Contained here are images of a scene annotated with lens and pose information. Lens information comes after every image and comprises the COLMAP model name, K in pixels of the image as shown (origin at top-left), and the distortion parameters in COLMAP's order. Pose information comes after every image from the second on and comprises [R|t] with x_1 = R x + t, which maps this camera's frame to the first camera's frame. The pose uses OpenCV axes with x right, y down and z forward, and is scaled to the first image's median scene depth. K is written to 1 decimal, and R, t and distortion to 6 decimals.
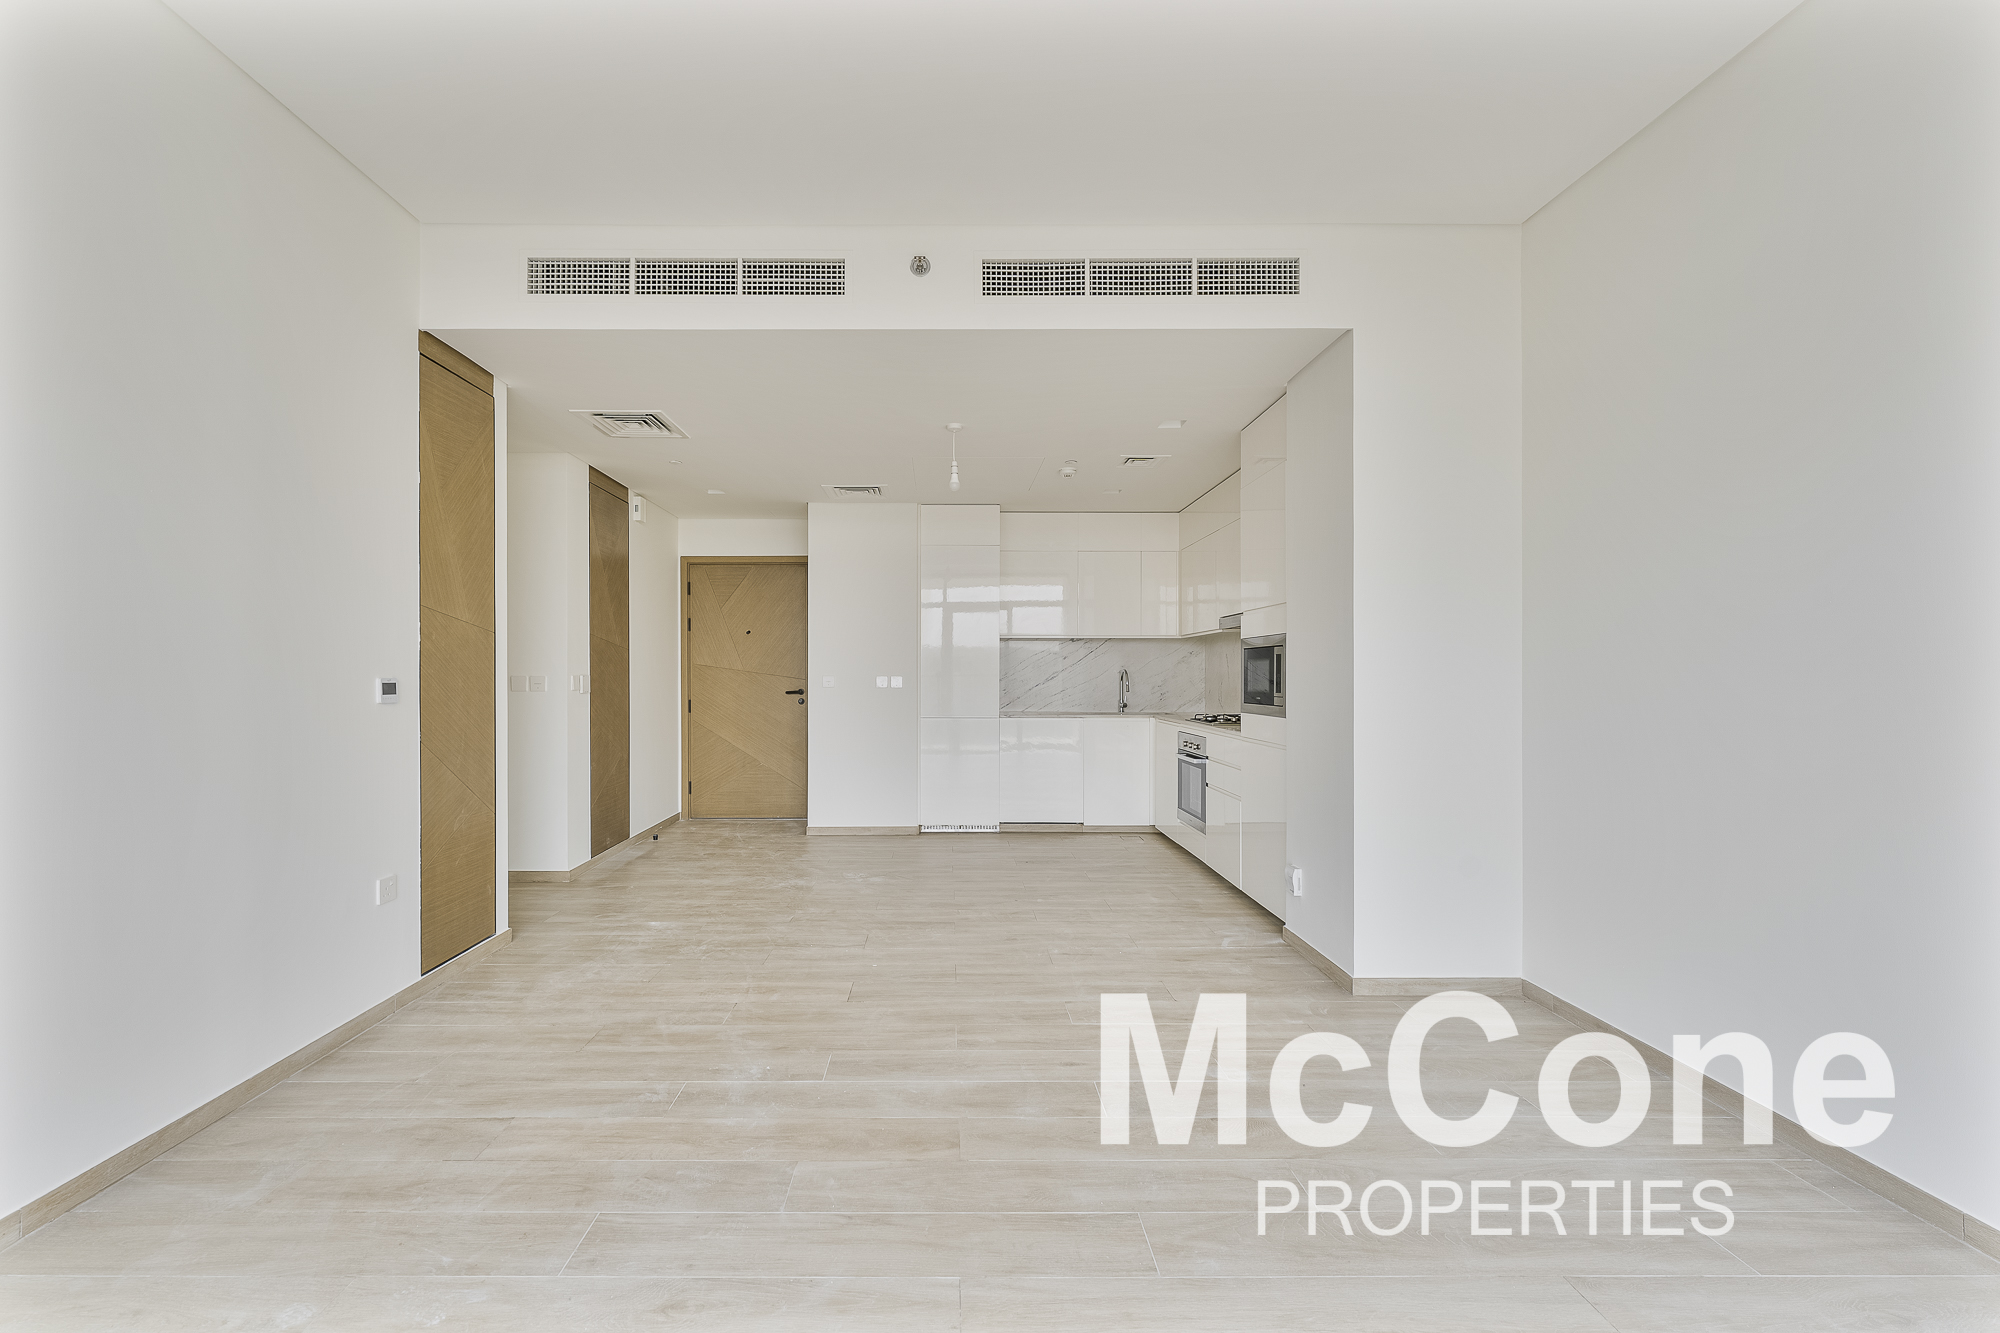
lens RADIAL K [[808.3, 0, 935.4], [0, 808.3, 665.0], [0, 0, 1]] dist [-0.001857, -0.000175]
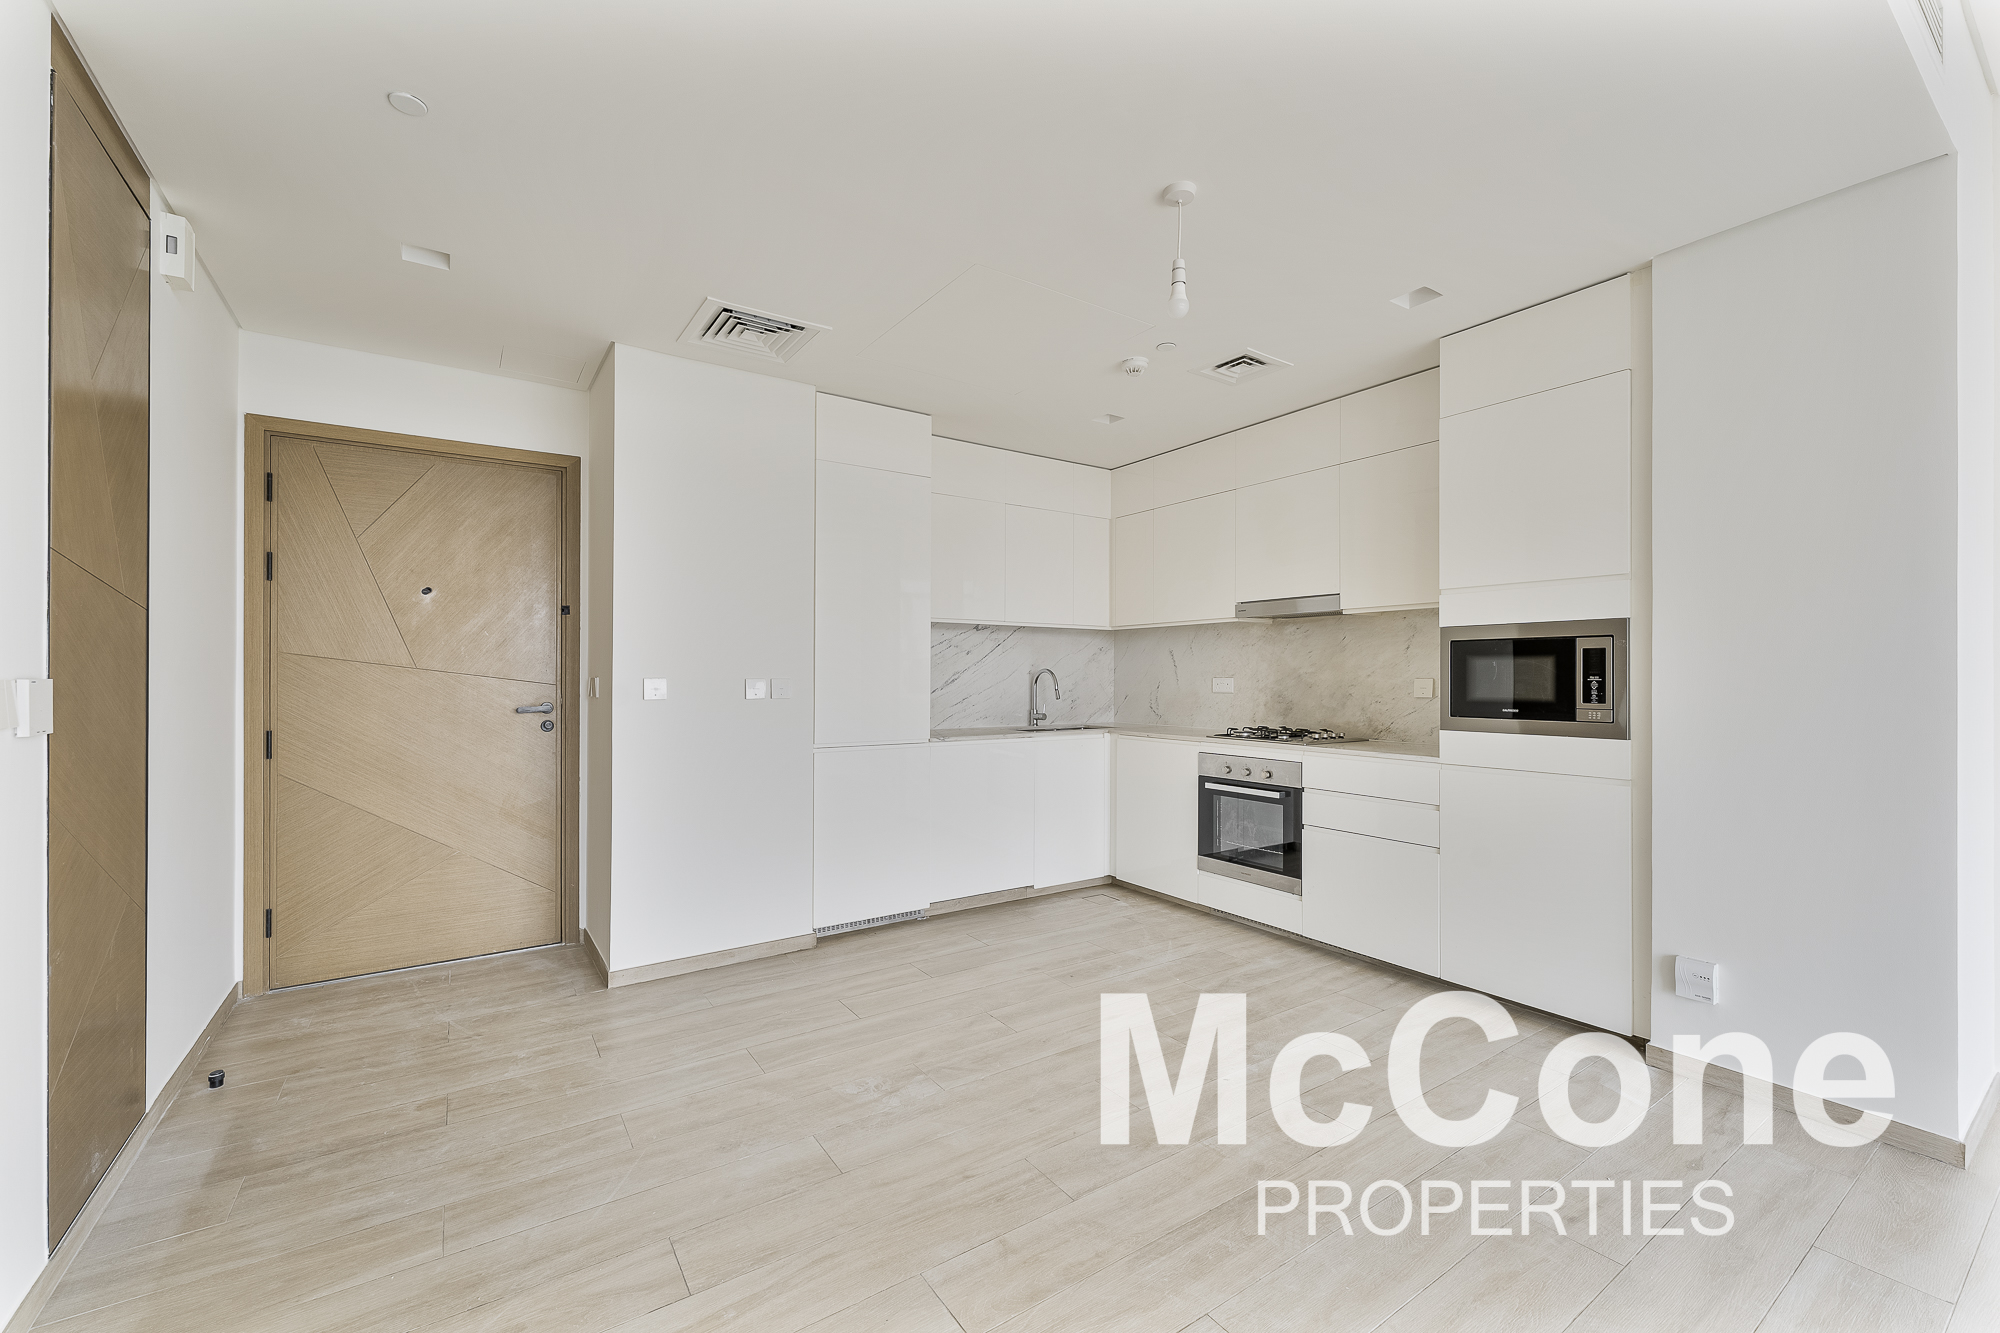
lens RADIAL K [[808.3, 0, 988.0], [0, 808.3, 667.2], [0, 0, 1]] dist [-0.001857, -0.000175]
pose [[0.828116, 0.006054, 0.560524, -0.246924], [-0.006796, 0.999977, -0.000759, 0.004593], [-0.560515, -0.003181, 0.828138, 0.438373]]
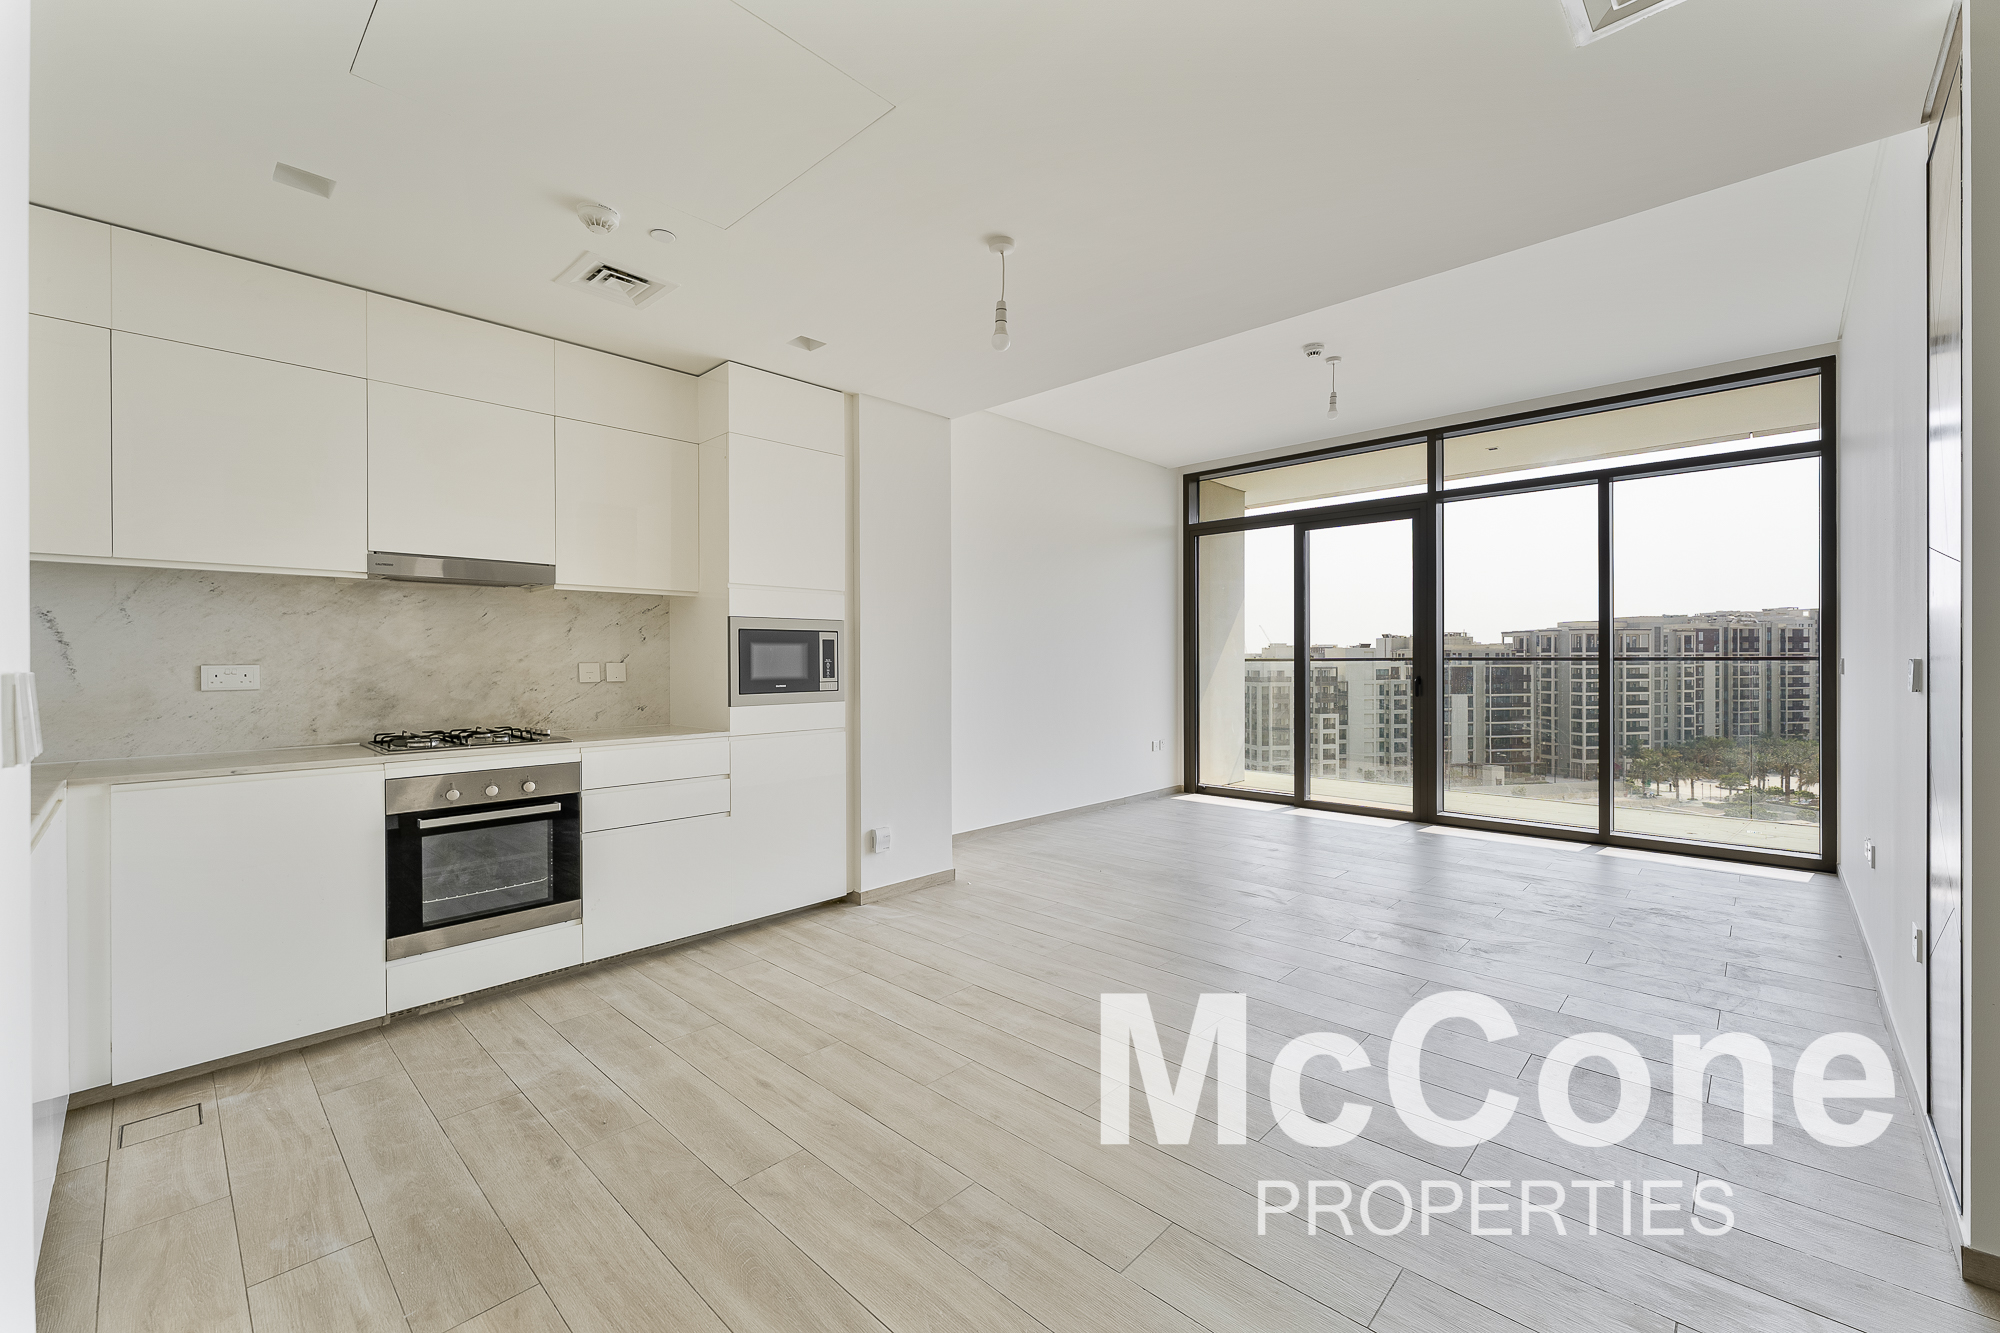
lens RADIAL K [[808.3, 0, 1013.8], [0, 808.3, 664.7], [0, 0, 1]] dist [-0.001857, -0.000175]
pose [[-0.740730, -0.003706, 0.671793, -0.262029], [-0.004429, 0.999990, 0.000633, 0.010270], [-0.671789, -0.002506, -0.740739, 0.980457]]
